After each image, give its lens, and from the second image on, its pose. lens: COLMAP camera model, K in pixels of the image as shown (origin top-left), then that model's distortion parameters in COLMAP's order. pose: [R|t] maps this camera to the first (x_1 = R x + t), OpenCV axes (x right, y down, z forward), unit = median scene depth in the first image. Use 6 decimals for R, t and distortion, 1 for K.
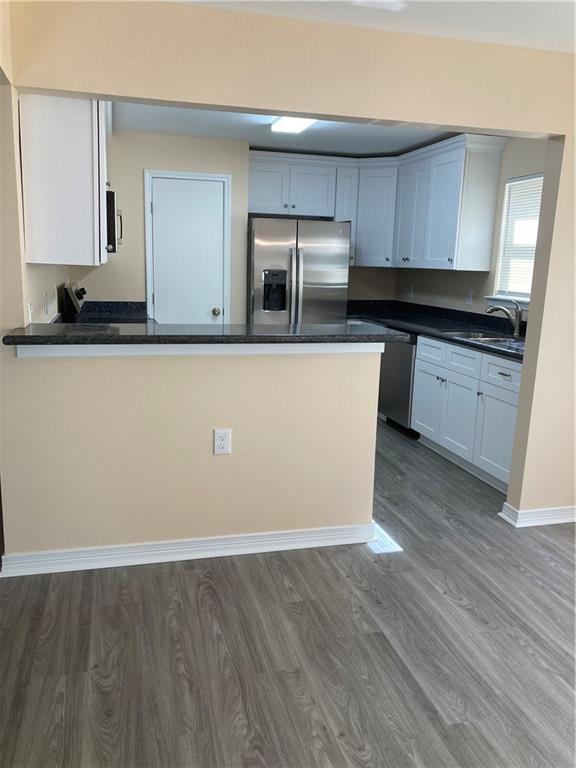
lens RADIAL K [[633.8, 0, 288.7], [0, 633.8, 393.6], [0, 0, 1]] dist [0.028098, -0.030091]
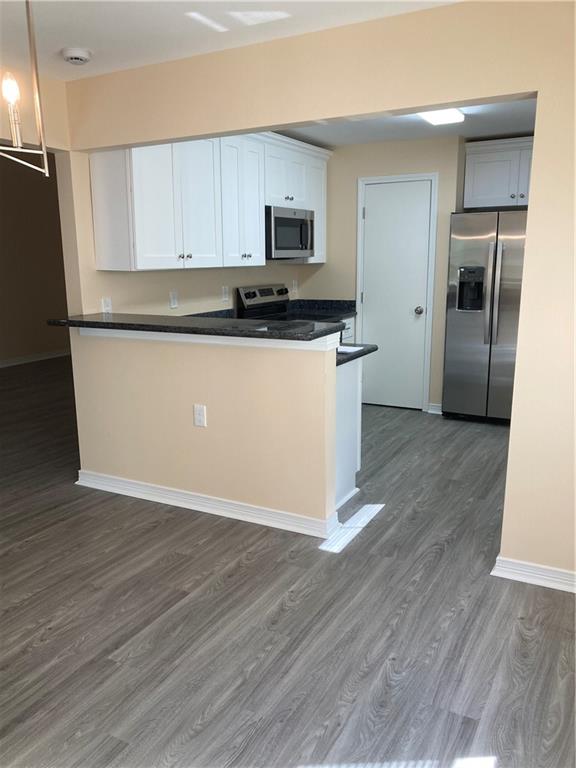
lens RADIAL K [[633.8, 0, 270.8], [0, 633.8, 391.5], [0, 0, 1]] dist [0.028098, -0.030091]
pose [[0.710524, 0.107266, -0.695450, 0.682481], [-0.109531, 0.993126, 0.041274, -0.027509], [0.695097, 0.046847, 0.717388, 0.192431]]
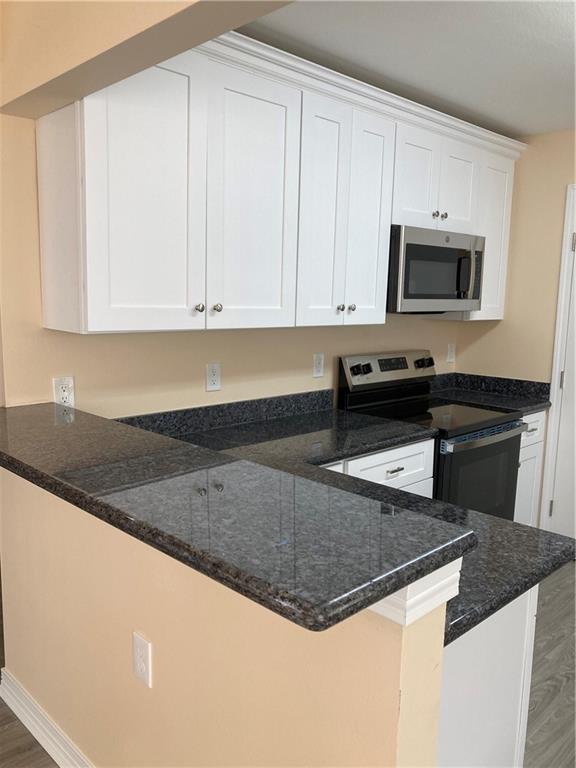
lens RADIAL K [[633.8, 0, 270.6], [0, 633.8, 386.4], [0, 0, 1]] dist [0.028098, -0.030091]
pose [[0.467521, 0.106188, -0.877581, 0.336319], [-0.184647, 0.982591, 0.020526, -0.154968], [0.864482, 0.152446, 0.478989, 0.664396]]
